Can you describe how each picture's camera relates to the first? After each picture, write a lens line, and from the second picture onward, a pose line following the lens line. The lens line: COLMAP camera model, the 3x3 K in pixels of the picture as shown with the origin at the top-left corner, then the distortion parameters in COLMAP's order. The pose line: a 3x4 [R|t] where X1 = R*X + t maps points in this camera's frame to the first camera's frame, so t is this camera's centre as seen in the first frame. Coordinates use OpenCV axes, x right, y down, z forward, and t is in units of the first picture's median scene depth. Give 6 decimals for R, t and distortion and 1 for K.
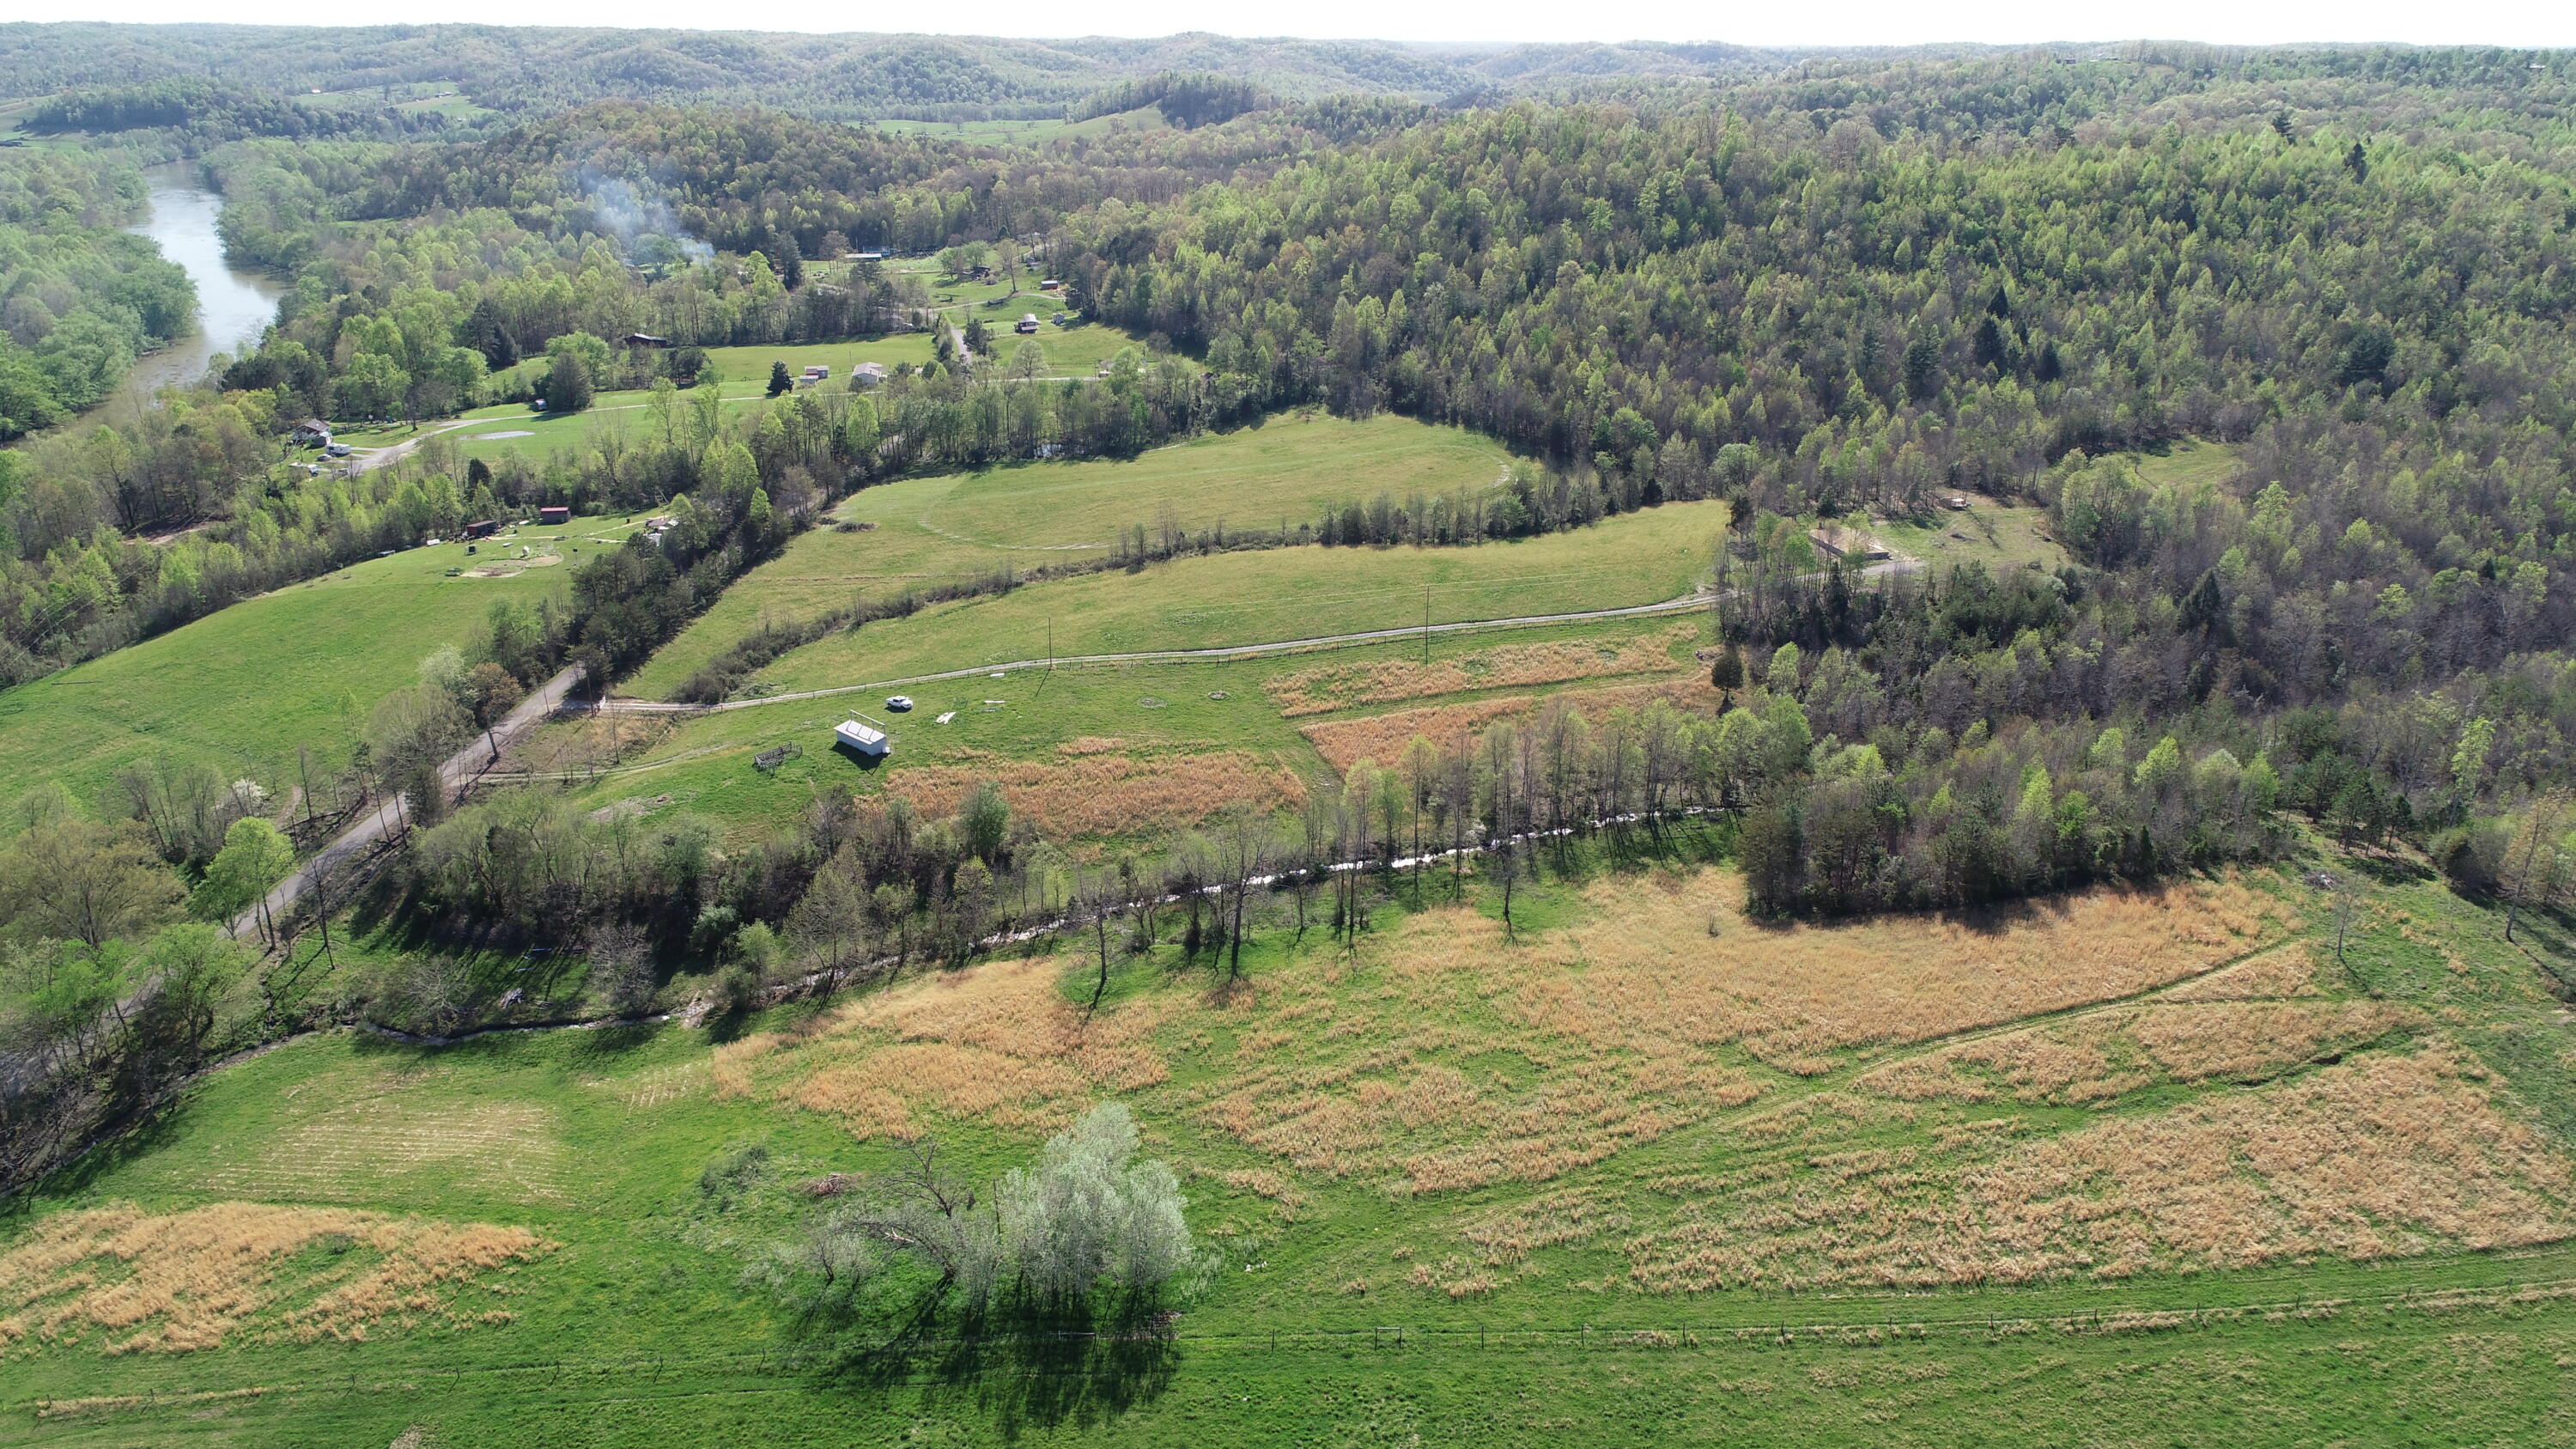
lens RADIAL K [[1728.3, 0, 1288.0], [0, 1728.3, 724.5], [0, 0, 1]] dist [-0.000968, 0.004206]
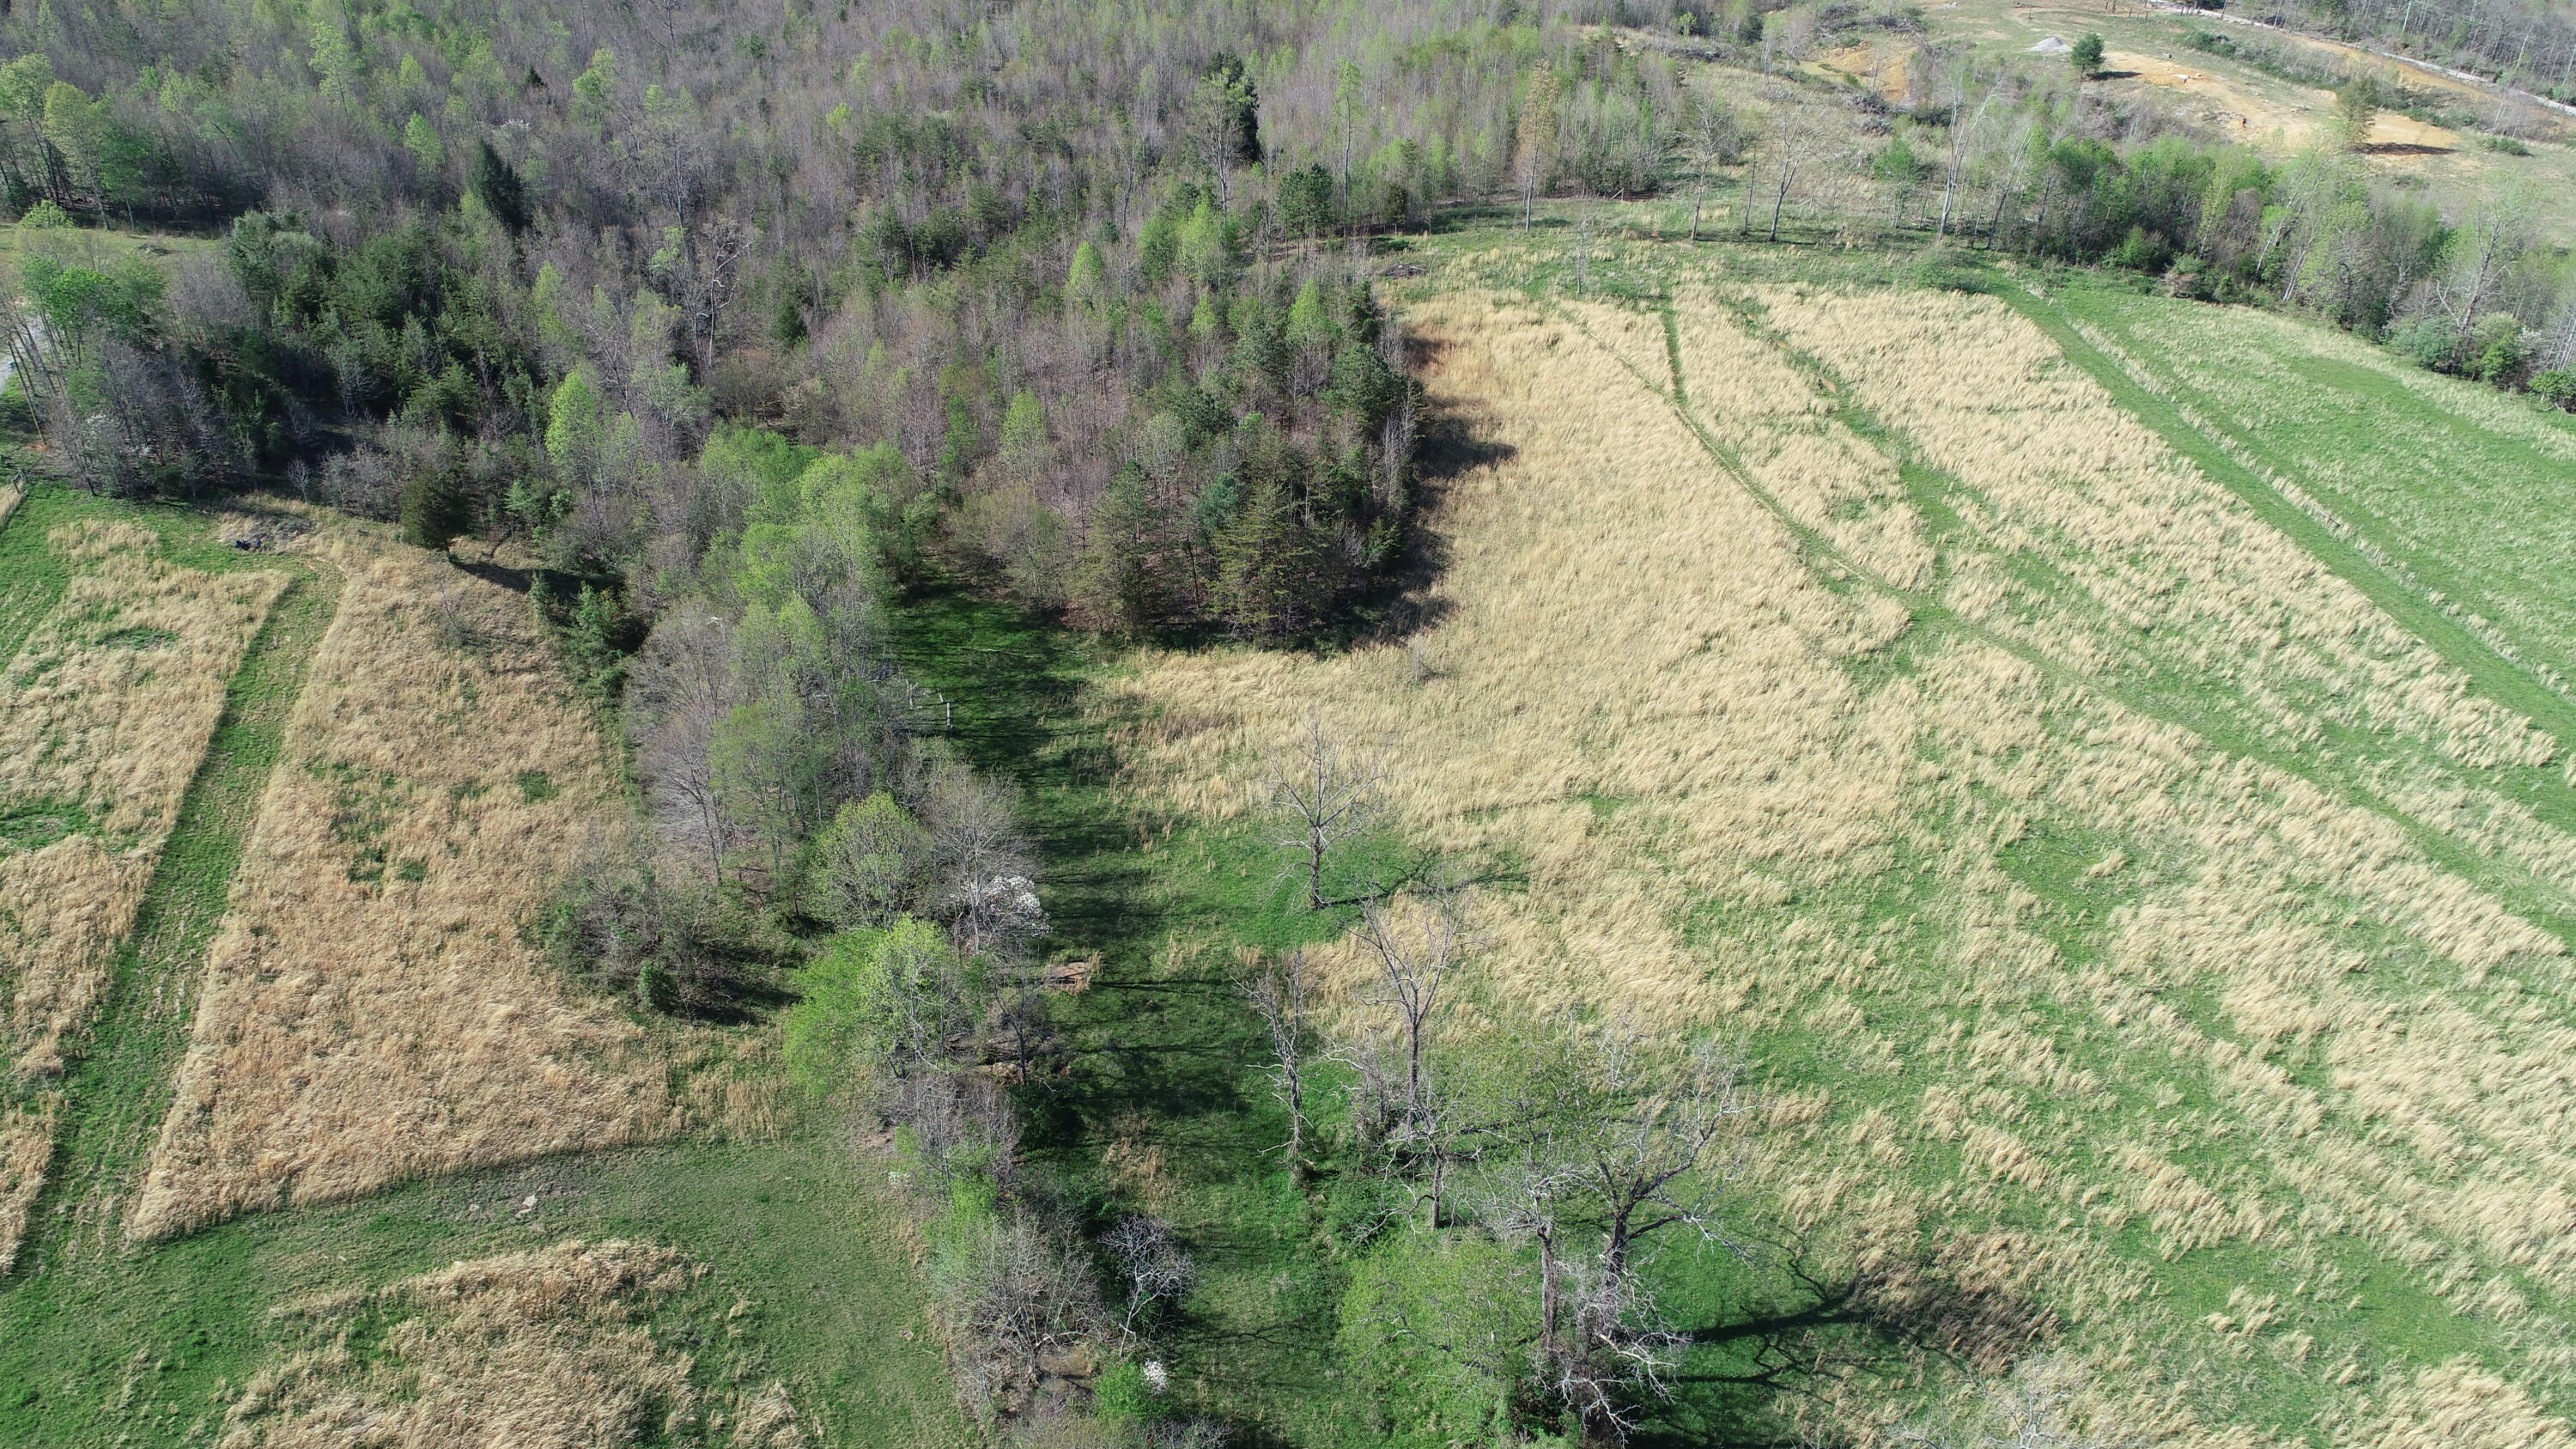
lens RADIAL K [[1728.3, 0, 1288.0], [0, 1728.3, 724.5], [0, 0, 1]] dist [-0.000968, 0.004206]
pose [[-0.079515, -0.497230, 0.863968, -0.282306], [0.360751, 0.793611, 0.489939, -0.181595], [-0.929266, 0.350635, 0.116272, 1.026401]]
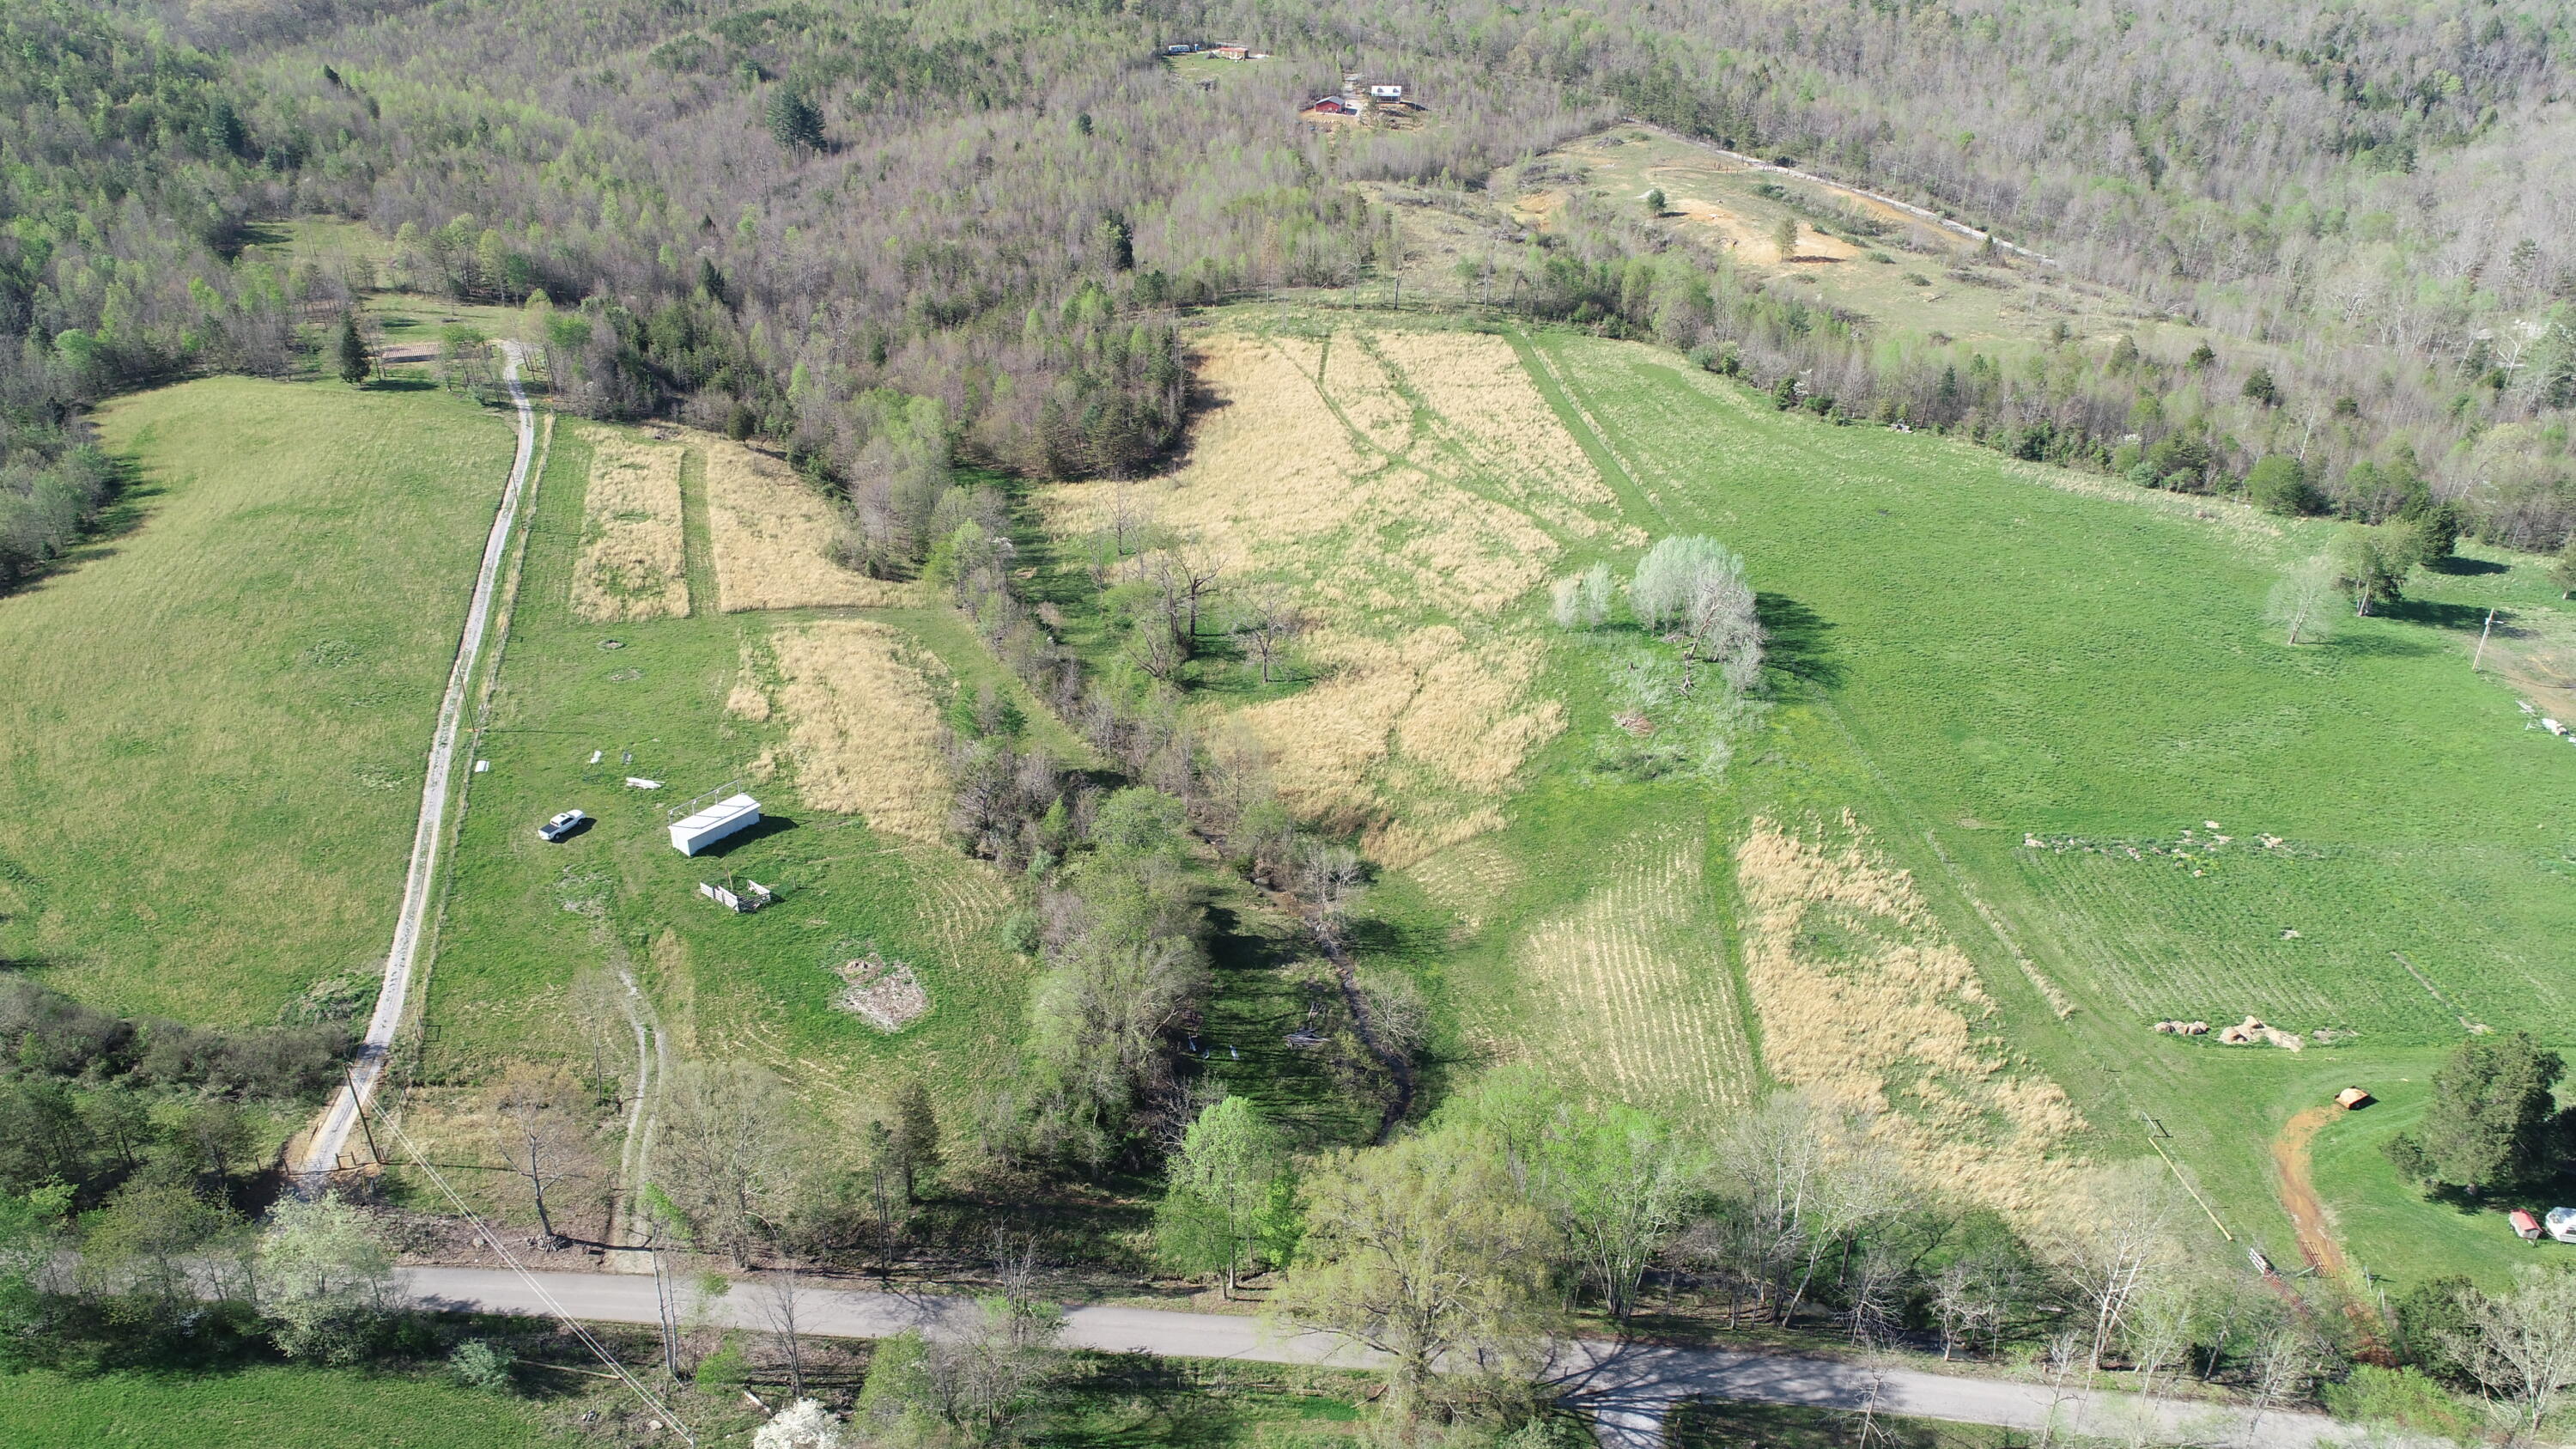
lens RADIAL K [[1736.6, 0, 1273.2], [0, 1736.6, 716.7], [0, 0, 1]] dist [-0.004938, 0.000332]
pose [[-0.094424, -0.443788, 0.891143, -1.122028], [0.359563, 0.819516, 0.446216, -0.333825], [-0.928331, 0.362556, 0.082188, 0.923531]]
